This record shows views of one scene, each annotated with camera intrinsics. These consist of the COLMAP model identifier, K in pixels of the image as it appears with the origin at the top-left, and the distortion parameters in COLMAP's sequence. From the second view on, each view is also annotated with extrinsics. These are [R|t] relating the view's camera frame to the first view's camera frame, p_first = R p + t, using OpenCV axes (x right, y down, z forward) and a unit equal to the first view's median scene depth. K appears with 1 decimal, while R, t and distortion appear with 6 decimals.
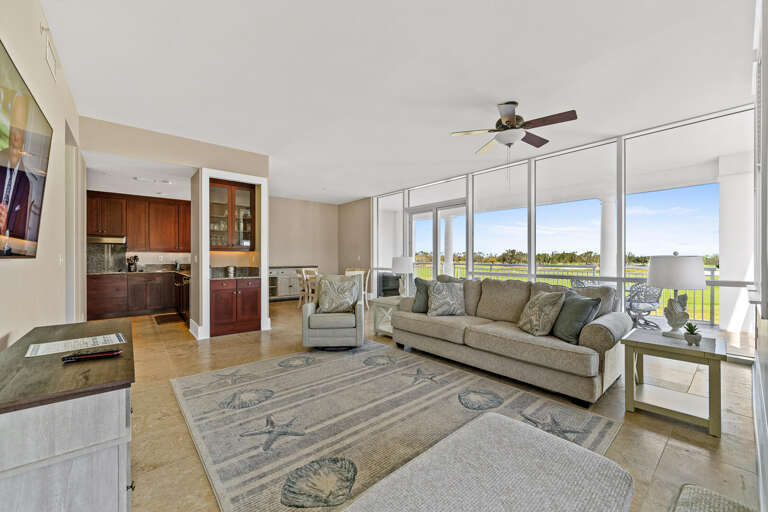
lens RADIAL K [[305.7, 0, 382.3], [0, 305.7, 256.7], [0, 0, 1]] dist [-0.001201, -0.000242]
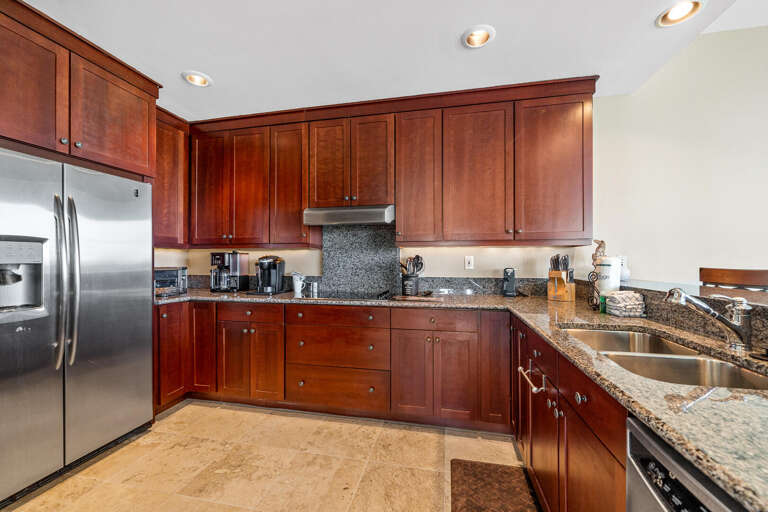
lens RADIAL K [[305.7, 0, 382.3], [0, 305.7, 256.7], [0, 0, 1]] dist [-0.001201, -0.000242]
pose [[0.614919, -0.006586, -0.788563, -0.663019], [0.000964, 0.999971, -0.007600, 0.001615], [0.788590, 0.003913, 0.614907, 0.915269]]
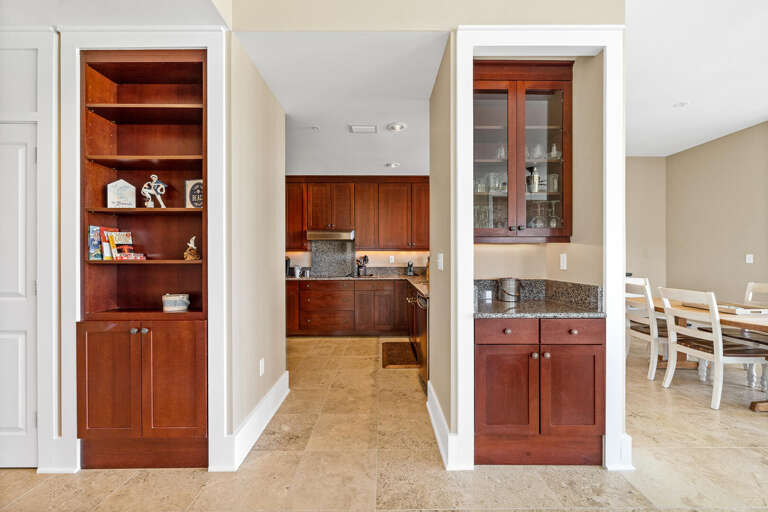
lens RADIAL K [[305.7, 0, 382.3], [0, 305.7, 256.7], [0, 0, 1]] dist [-0.001201, -0.000242]
pose [[0.768829, -0.001889, -0.639452, -0.358497], [0.001924, 0.999998, -0.000640, 0.000075], [0.639452, -0.000738, 0.768831, 0.553541]]
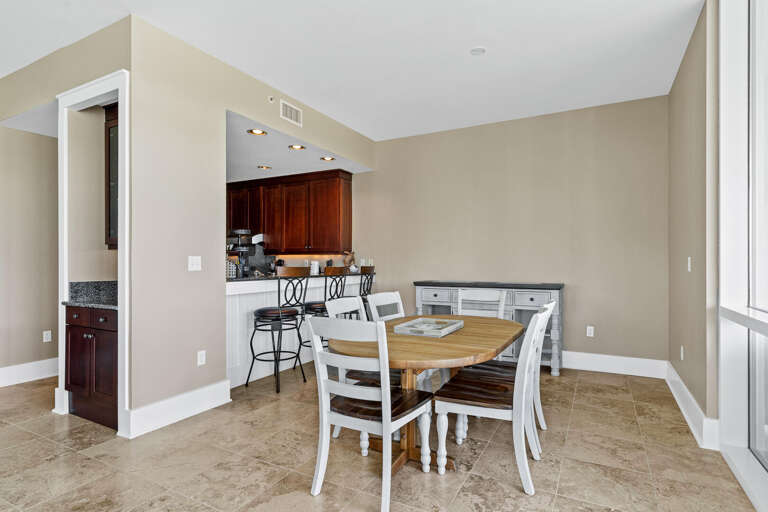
lens RADIAL K [[411.9, 0, 384.2], [0, 411.9, 259.8], [0, 0, 1]] dist [0.018020, 0.000168]
pose [[0.373784, -0.005079, -0.927502, 0.271526], [-0.000012, 0.999985, -0.005480, 0.003330], [0.927516, 0.002059, 0.373778, 1.098689]]
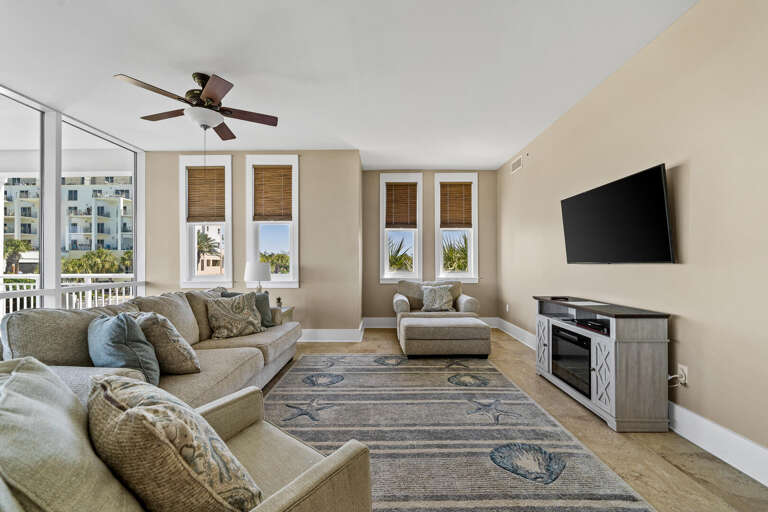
lens RADIAL K [[305.7, 0, 382.3], [0, 305.7, 256.7], [0, 0, 1]] dist [-0.001201, -0.000242]
pose [[-0.759262, 0.016610, 0.650573, -0.322467], [0.004262, 0.999780, -0.020551, 0.001982], [-0.650771, -0.012831, -0.759165, 0.870961]]
